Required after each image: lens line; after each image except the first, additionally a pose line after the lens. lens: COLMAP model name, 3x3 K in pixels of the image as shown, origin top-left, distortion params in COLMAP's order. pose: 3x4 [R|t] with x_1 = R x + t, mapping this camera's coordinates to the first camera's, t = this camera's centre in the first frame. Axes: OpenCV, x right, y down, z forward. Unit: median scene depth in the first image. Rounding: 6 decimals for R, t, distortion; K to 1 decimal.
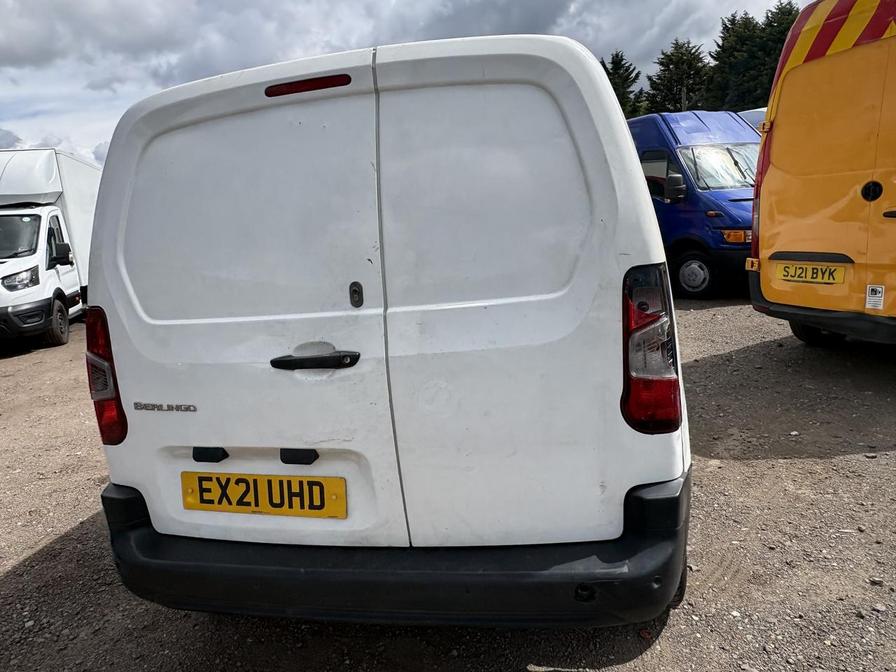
lens RADIAL K [[594.4, 0, 465.3], [0, 594.4, 337.0], [0, 0, 1]] dist [0.006323, -0.001824]
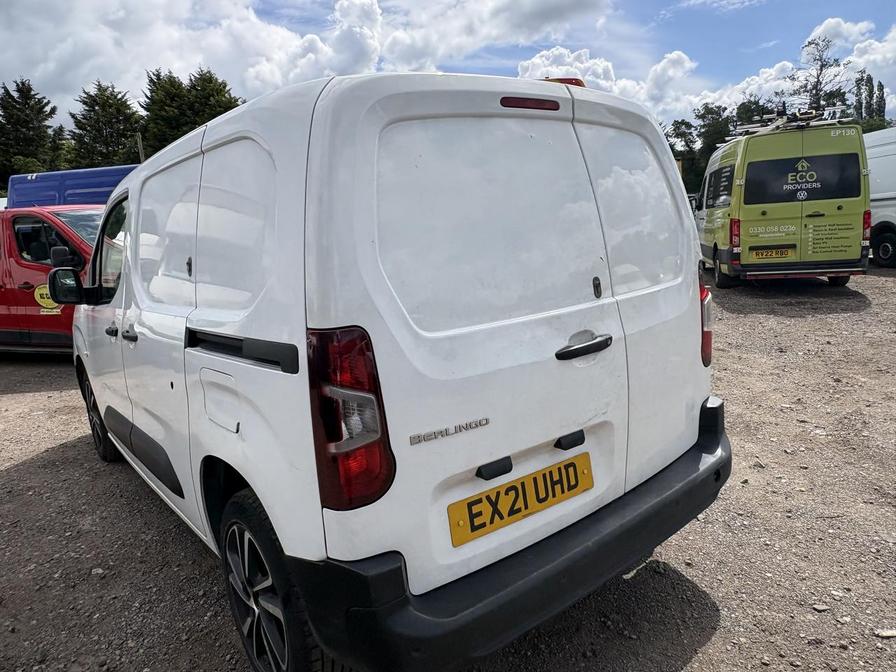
lens RADIAL K [[594.4, 0, 422.6], [0, 594.4, 337.7], [0, 0, 1]] dist [0.006323, -0.001824]
pose [[0.659164, -0.100770, 0.745217, -1.153135], [0.158136, 0.987397, -0.006358, -0.017631], [-0.735184, 0.122037, 0.666792, 0.425576]]
